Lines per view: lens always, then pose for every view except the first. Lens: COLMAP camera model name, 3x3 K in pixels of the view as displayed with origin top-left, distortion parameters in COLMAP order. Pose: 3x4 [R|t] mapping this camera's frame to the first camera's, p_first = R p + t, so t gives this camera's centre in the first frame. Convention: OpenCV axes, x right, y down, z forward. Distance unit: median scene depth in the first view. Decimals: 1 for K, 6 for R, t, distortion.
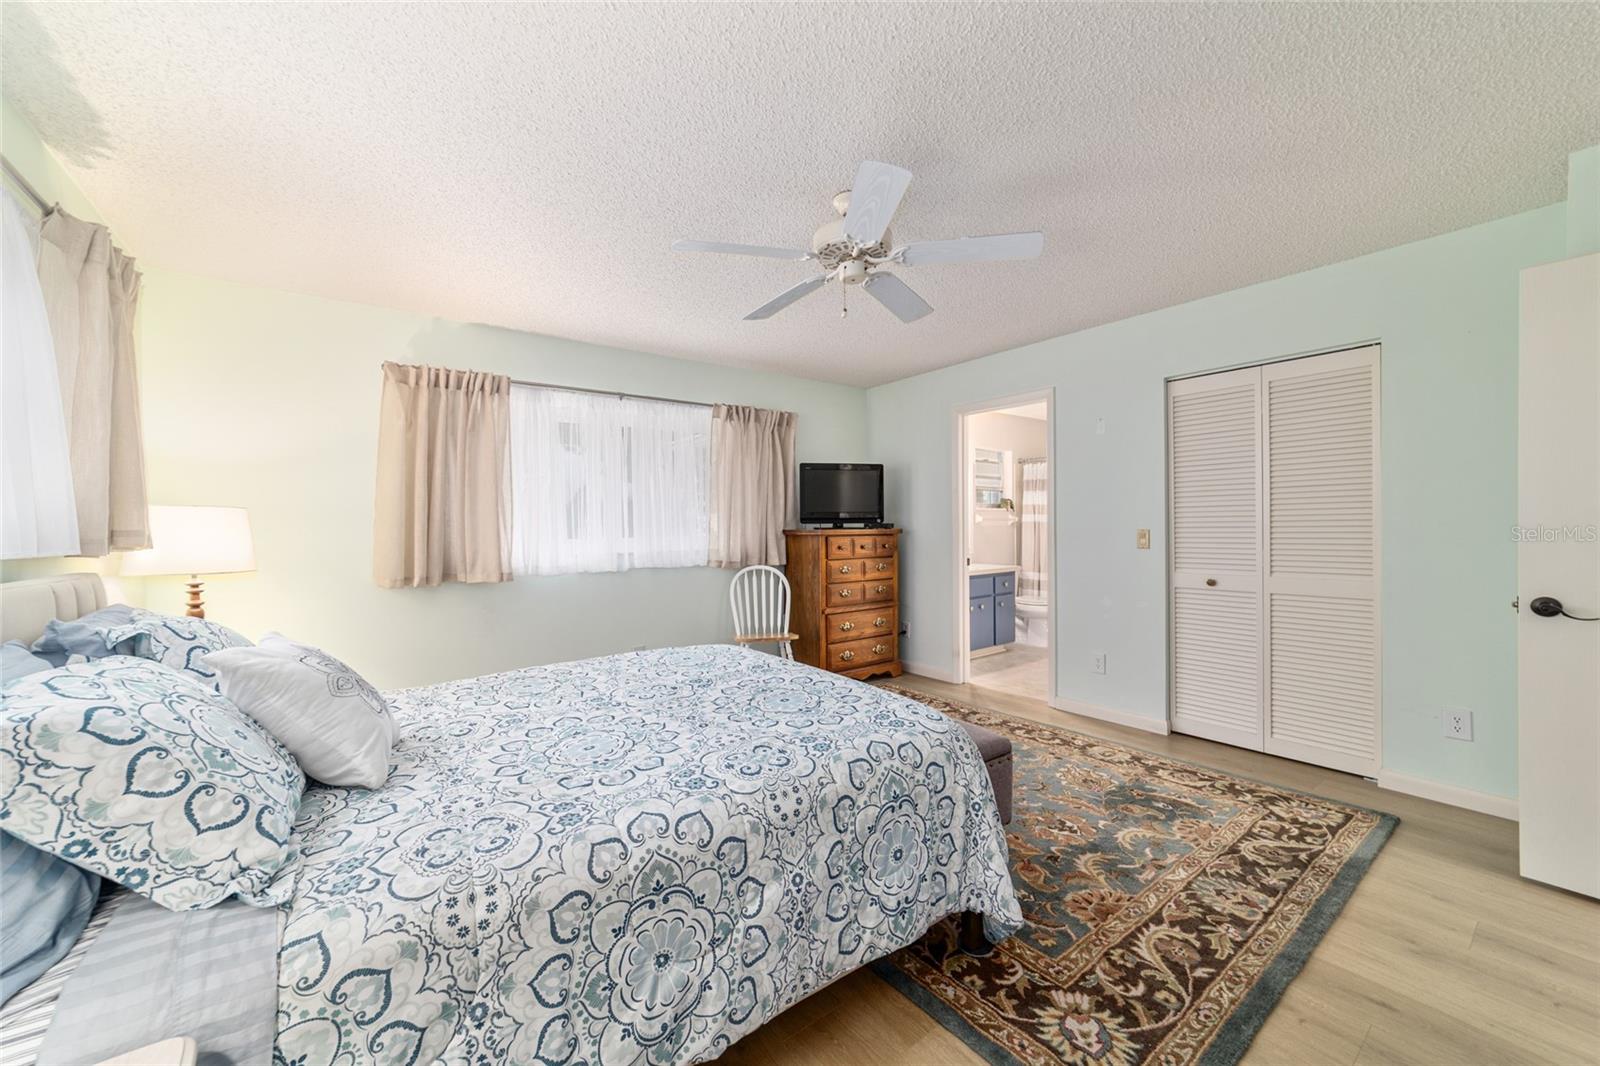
lens RADIAL K [[611.6, 0, 799.0], [0, 611.6, 521.7], [0, 0, 1]] dist [-0.002267, 0.002120]
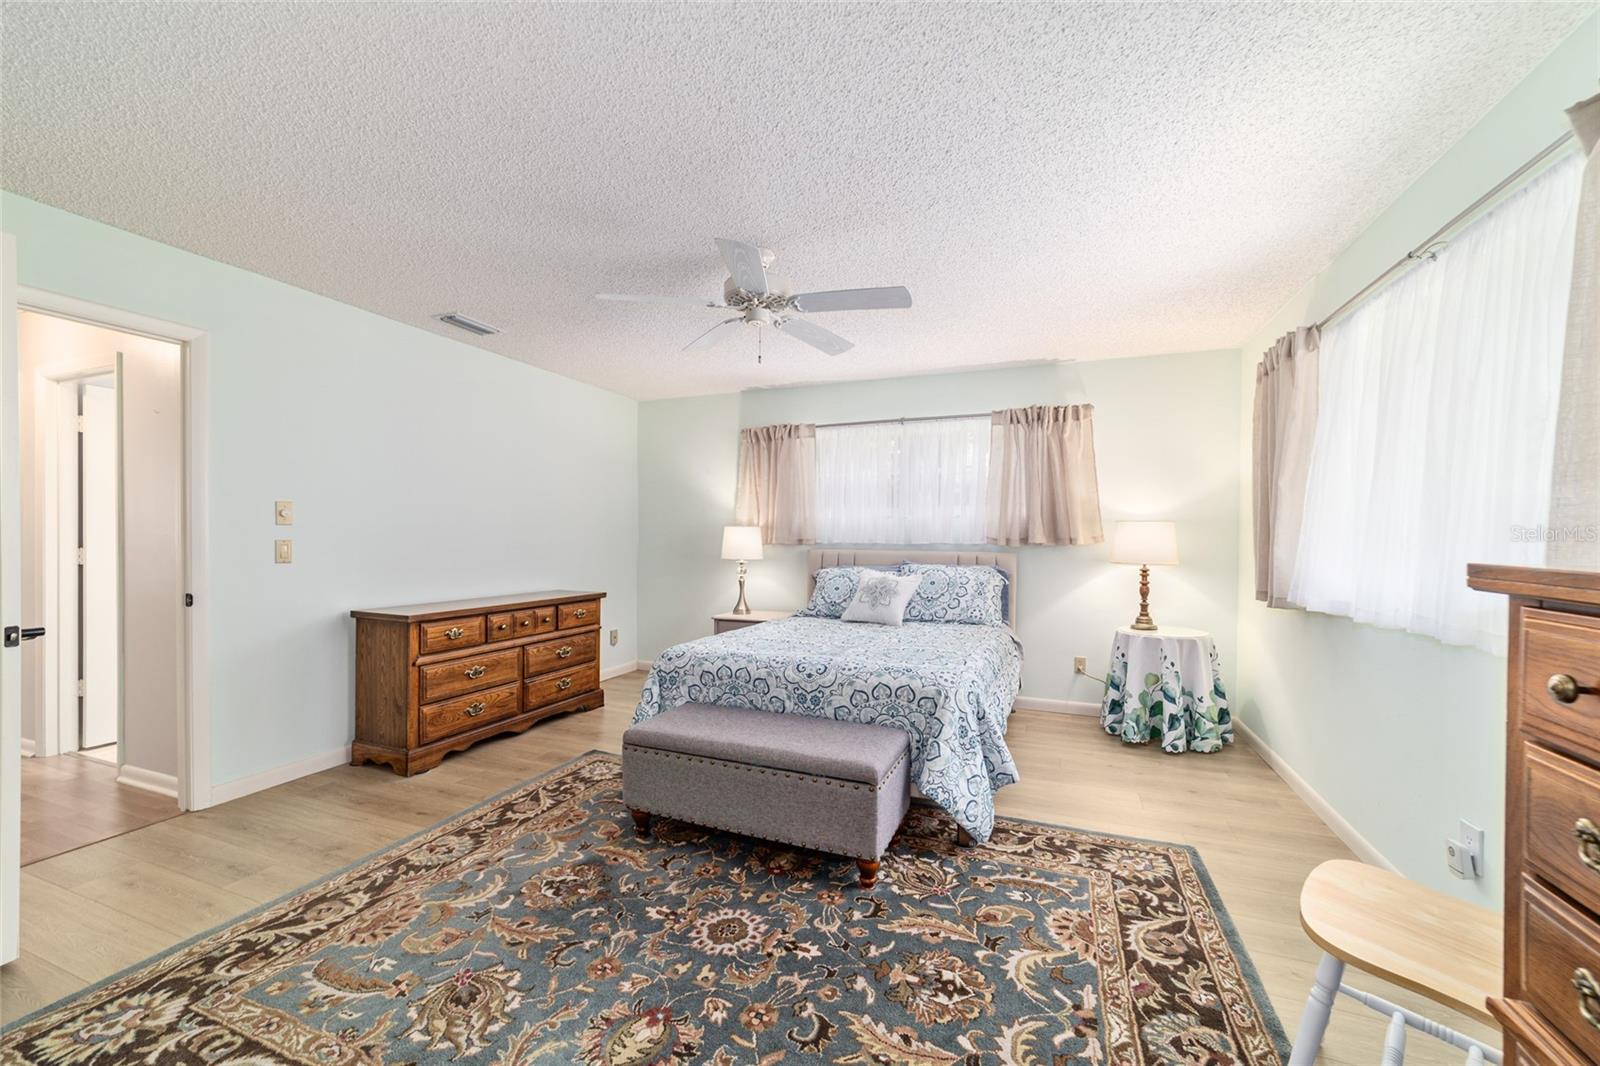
lens RADIAL K [[611.6, 0, 795.4], [0, 611.6, 543.4], [0, 0, 1]] dist [-0.002267, 0.002120]
pose [[-0.857551, 0.011041, -0.514281, 0.464604], [0.006071, 0.999917, 0.011343, 0.005517], [0.514364, 0.006605, -0.857547, 1.519174]]
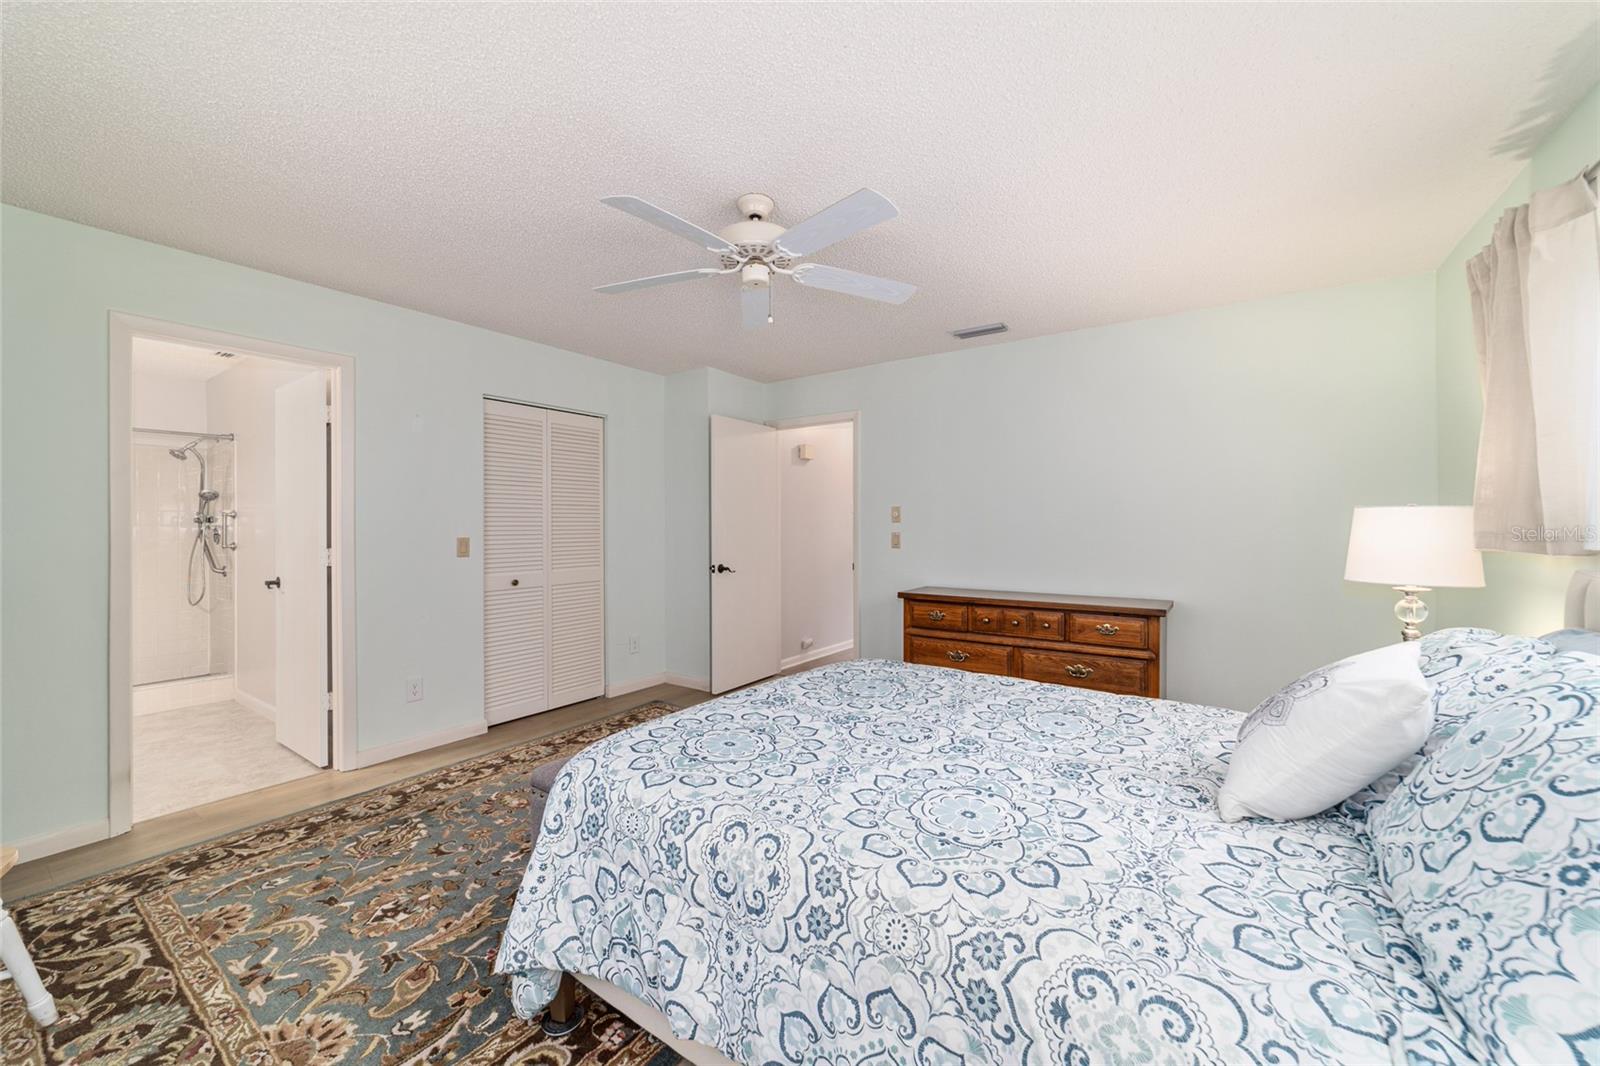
lens RADIAL K [[611.6, 0, 801.8], [0, 611.6, 529.7], [0, 0, 1]] dist [-0.002267, 0.002120]
pose [[-0.316196, 0.014176, 0.948588, -0.653158], [0.001176, 0.999893, -0.014551, 0.018043], [-0.948693, -0.003485, -0.316179, 0.933012]]
